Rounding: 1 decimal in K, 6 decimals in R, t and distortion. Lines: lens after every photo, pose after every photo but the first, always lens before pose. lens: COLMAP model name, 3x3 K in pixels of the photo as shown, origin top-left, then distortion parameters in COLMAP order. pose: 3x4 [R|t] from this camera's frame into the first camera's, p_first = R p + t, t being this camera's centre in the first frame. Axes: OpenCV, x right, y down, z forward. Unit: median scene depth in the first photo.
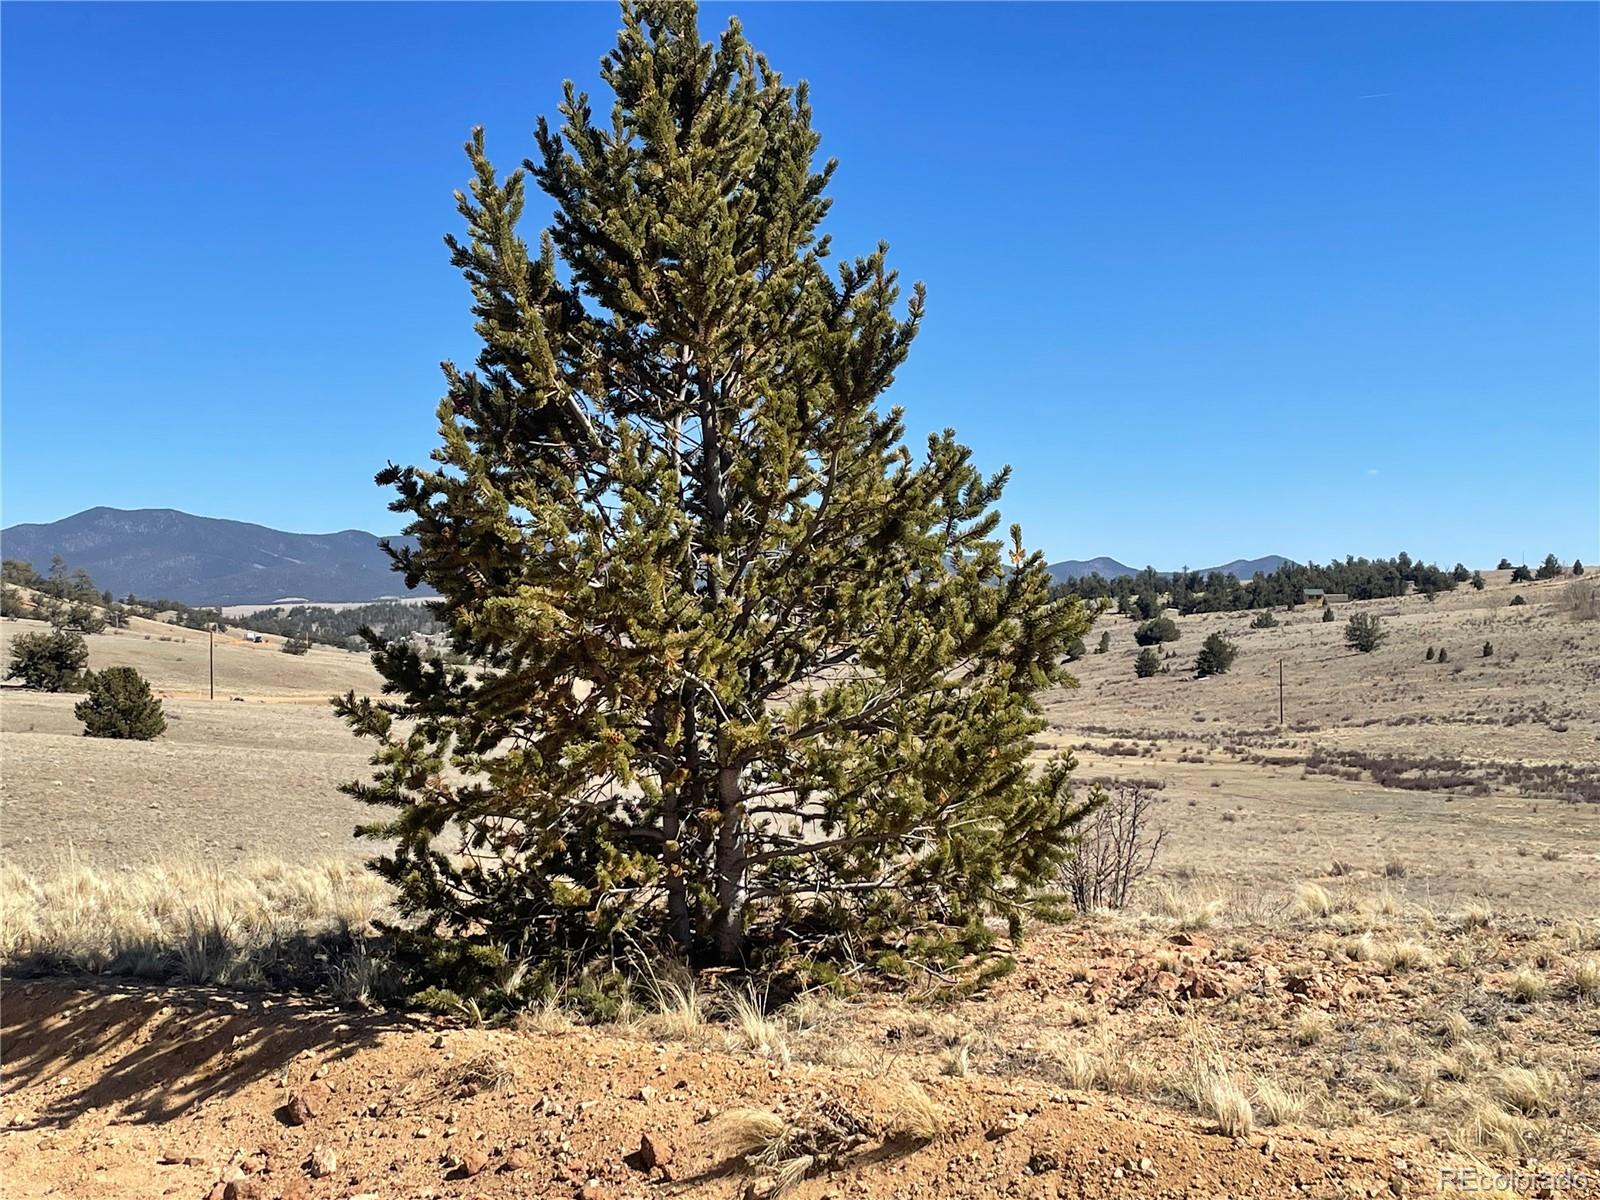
lens RADIAL K [[2144.9, 0, 802.6], [0, 2144.9, 593.5], [0, 0, 1]] dist [0.074671, 0.000000]
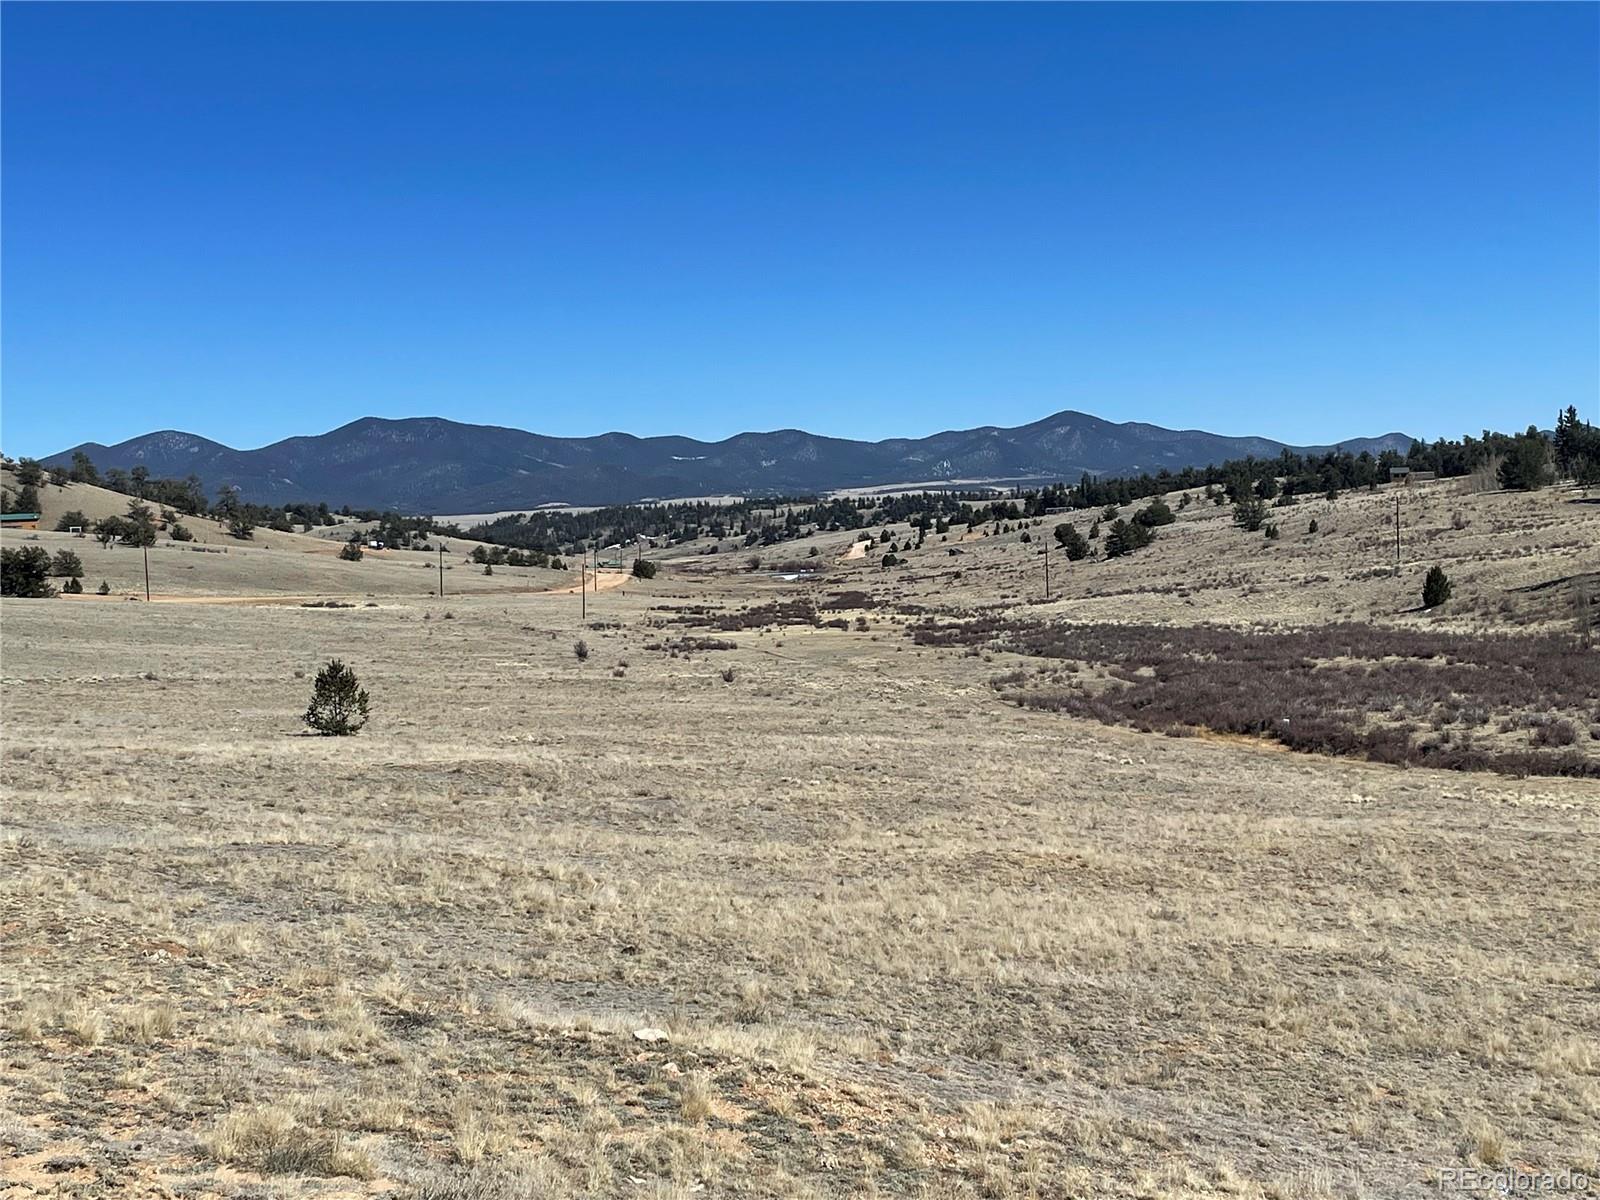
lens RADIAL K [[2226.4, 0, 834.5], [0, 2226.4, 607.7], [0, 0, 1]] dist [0.092122, 0.000000]
pose [[0.993087, -0.024631, -0.114765, 0.093703], [0.030857, 0.998128, 0.052799, -0.000174], [0.113250, -0.055975, 0.991989, -0.071660]]
